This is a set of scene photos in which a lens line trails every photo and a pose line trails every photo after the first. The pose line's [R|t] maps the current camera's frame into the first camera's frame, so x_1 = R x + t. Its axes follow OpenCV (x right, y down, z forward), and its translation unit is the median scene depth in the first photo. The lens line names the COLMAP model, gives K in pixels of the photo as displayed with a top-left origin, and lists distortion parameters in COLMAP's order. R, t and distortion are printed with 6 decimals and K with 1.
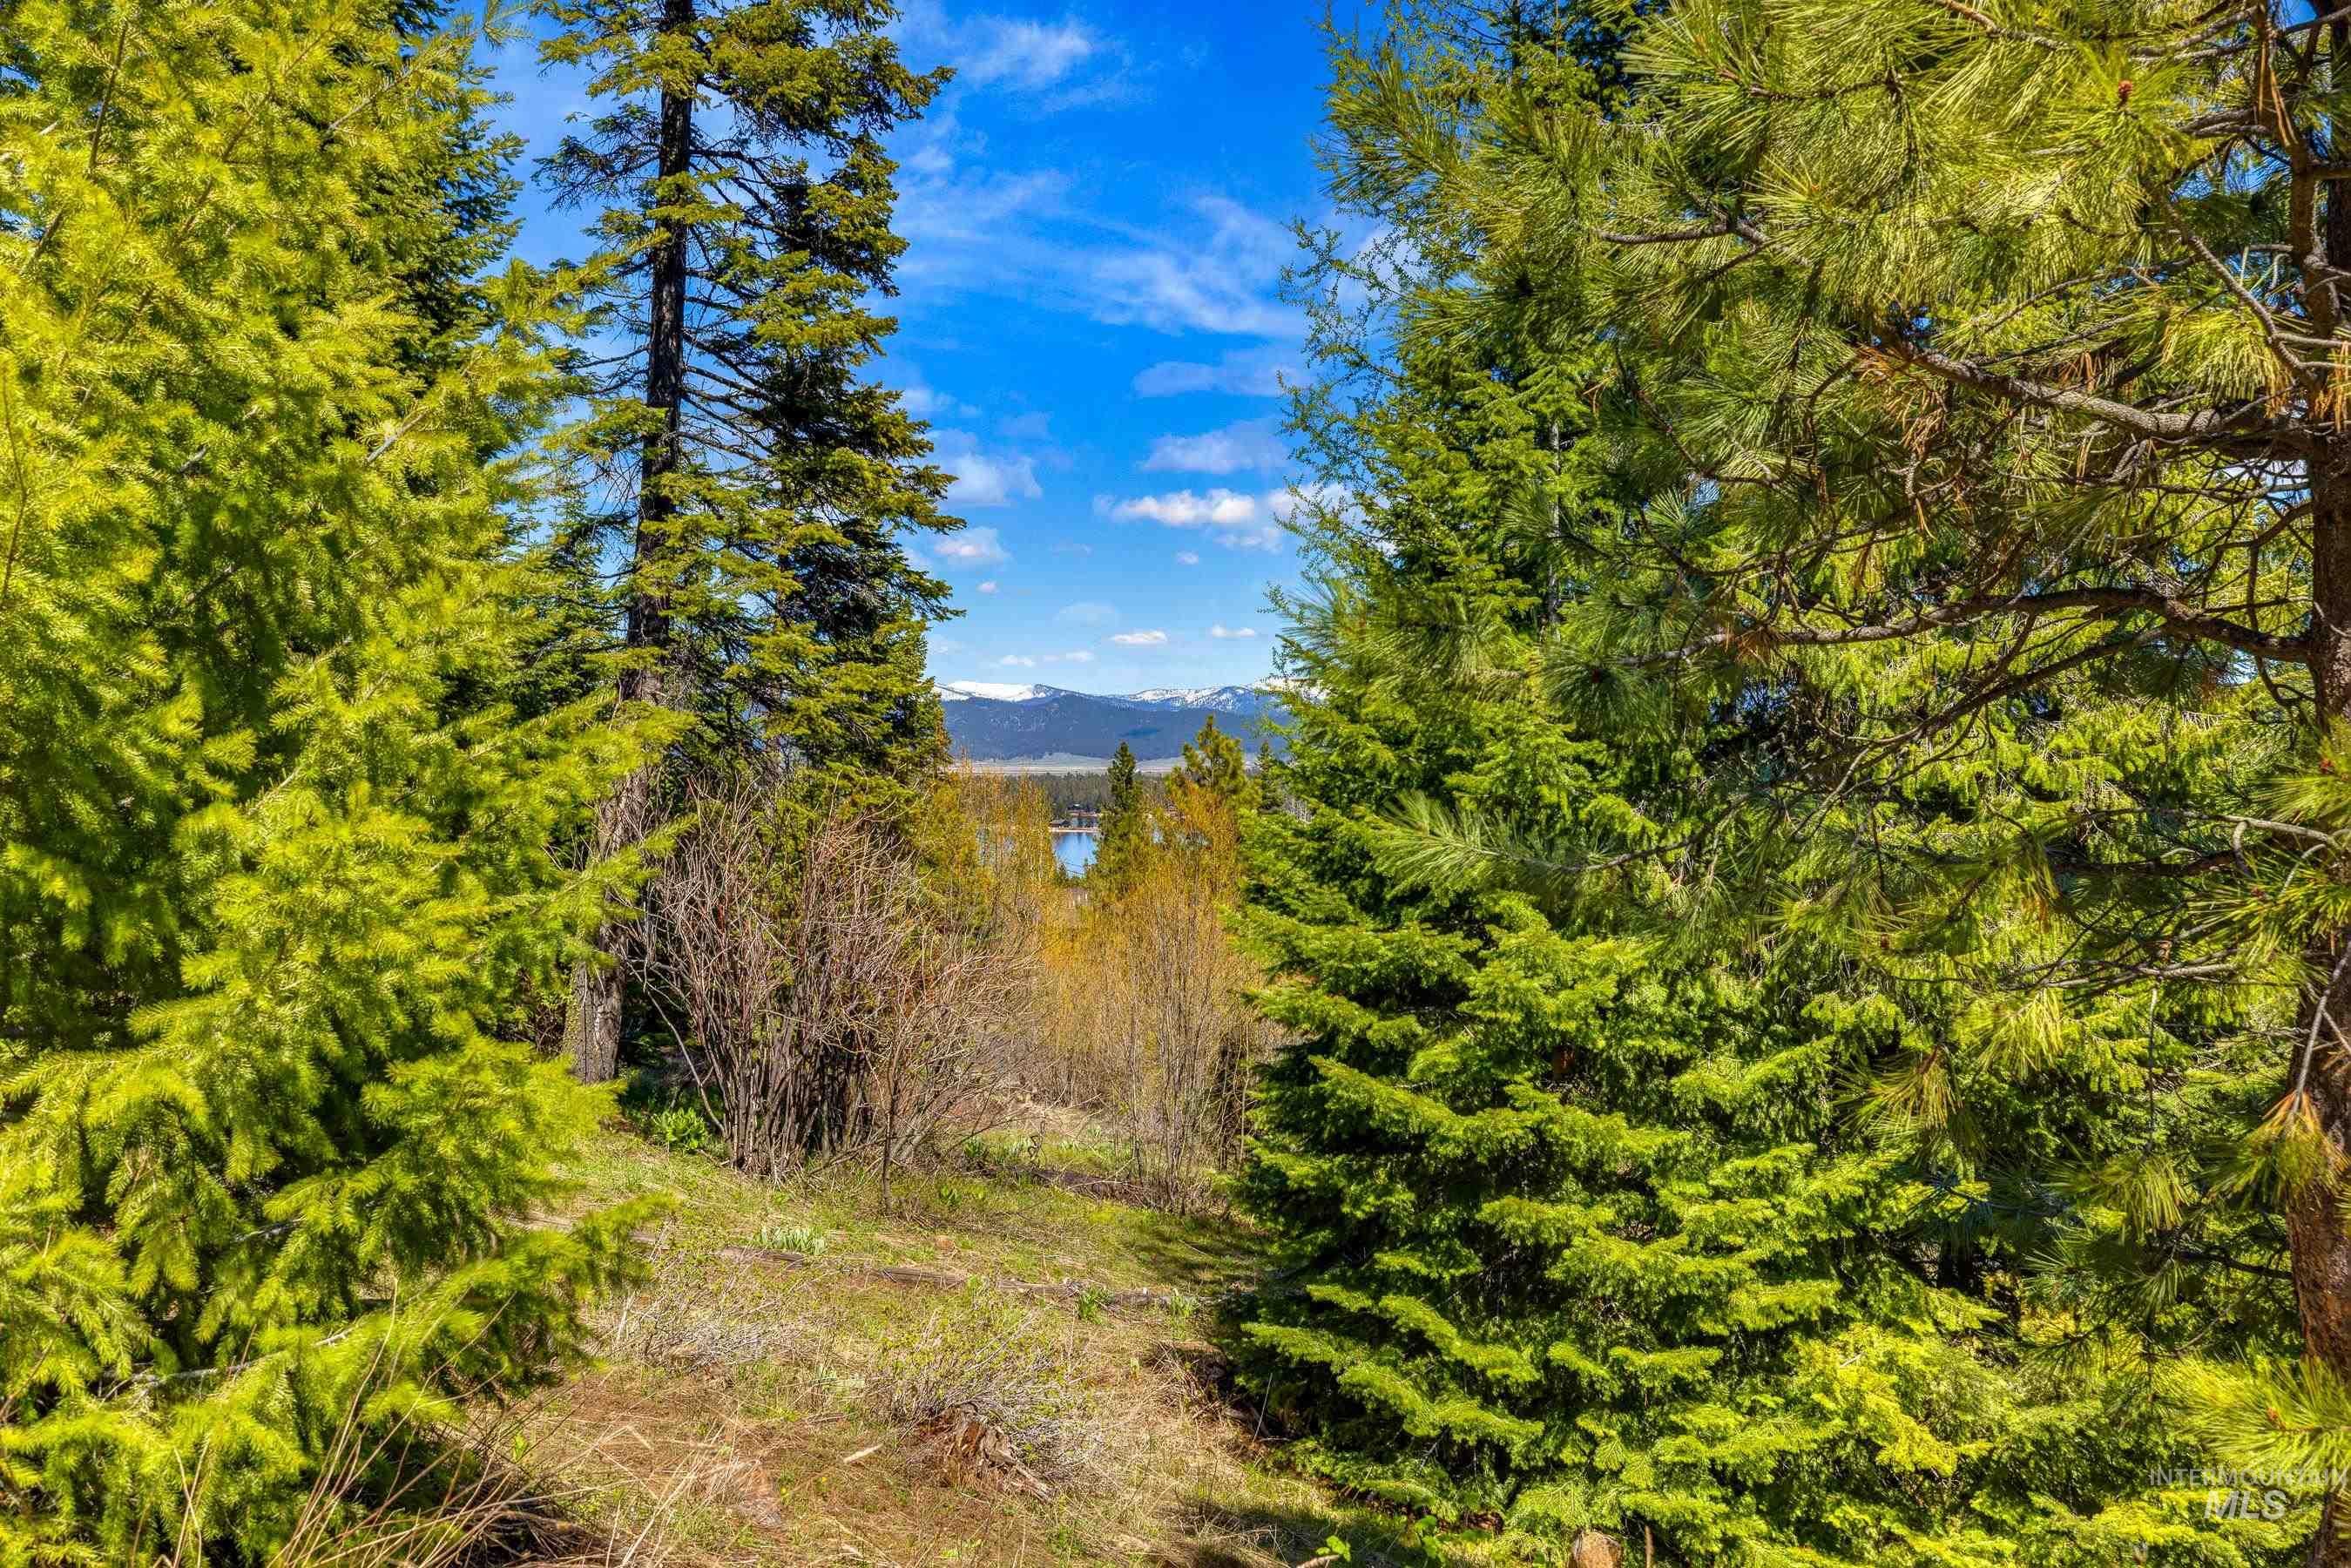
lens RADIAL K [[2054.7, 0, 1175.5], [0, 2054.7, 784.0], [0, 0, 1]] dist [0.003071, -0.008772]
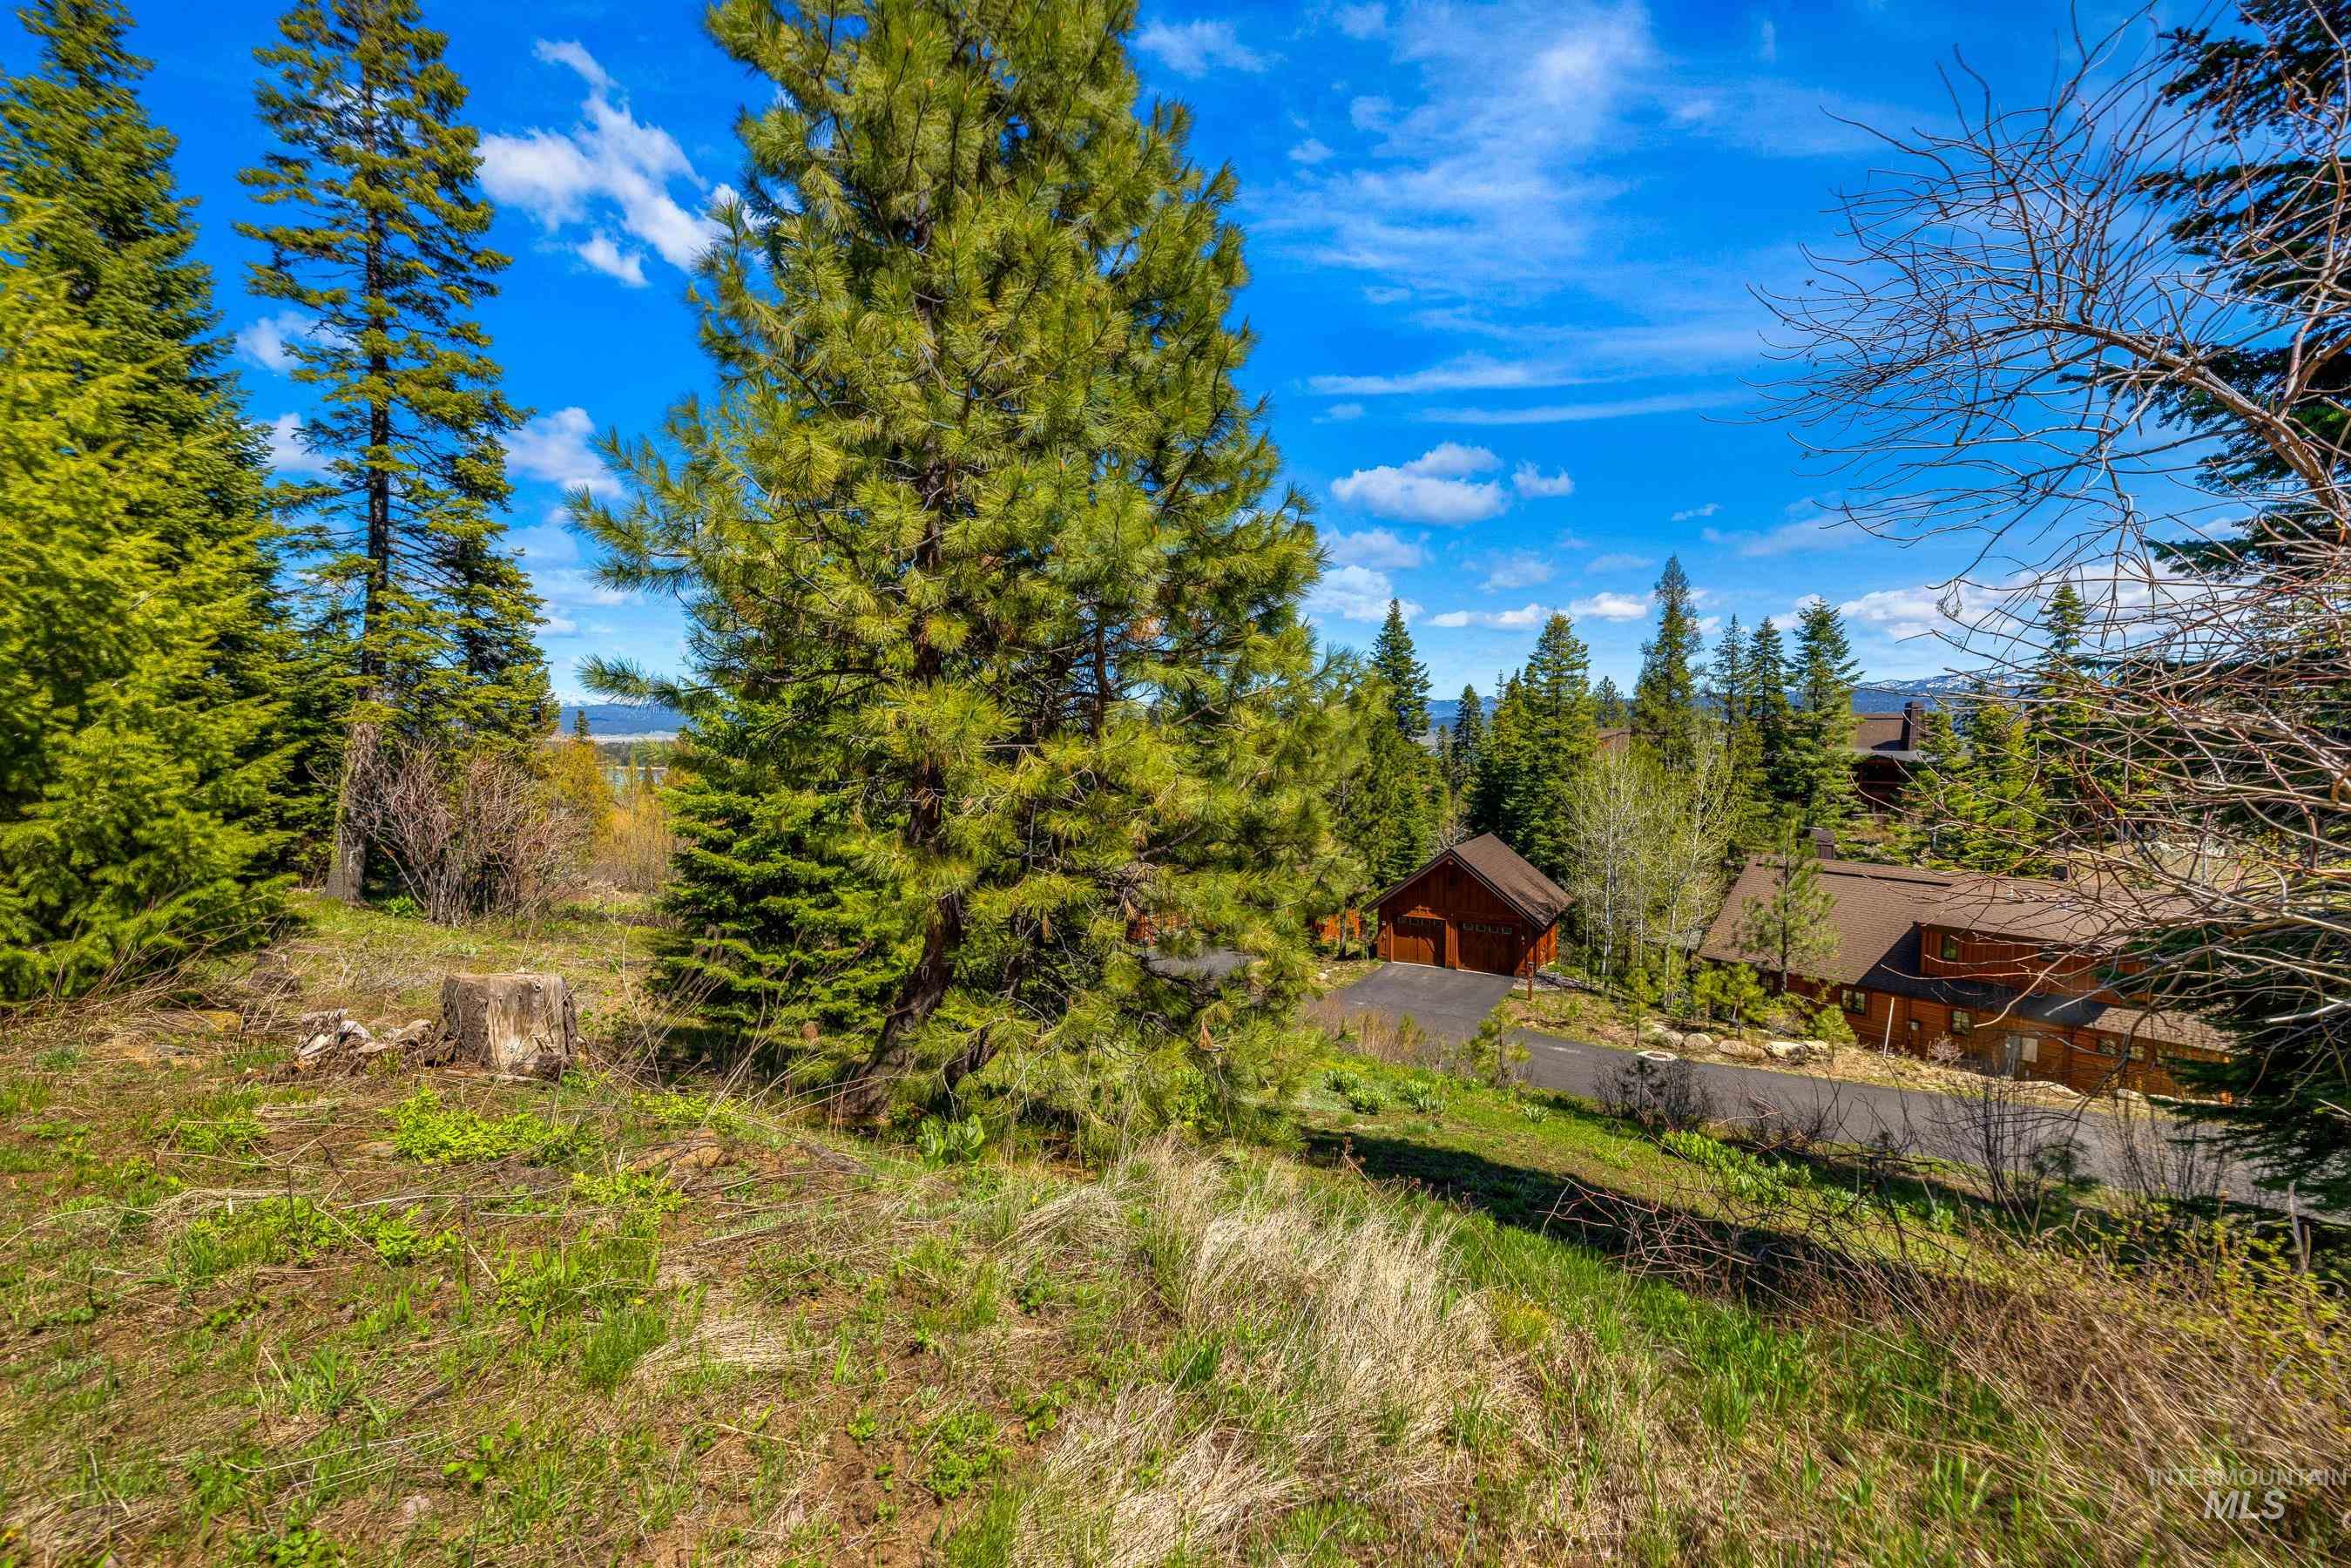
lens RADIAL K [[964.6, 0, 1175.5], [0, 964.6, 784.0], [0, 0, 1]] dist [-0.000058, -0.000743]
pose [[0.922262, -0.023558, 0.385848, 0.164286], [0.008955, 0.999175, 0.039600, 0.016231], [-0.386463, -0.033066, 0.921712, -0.306600]]
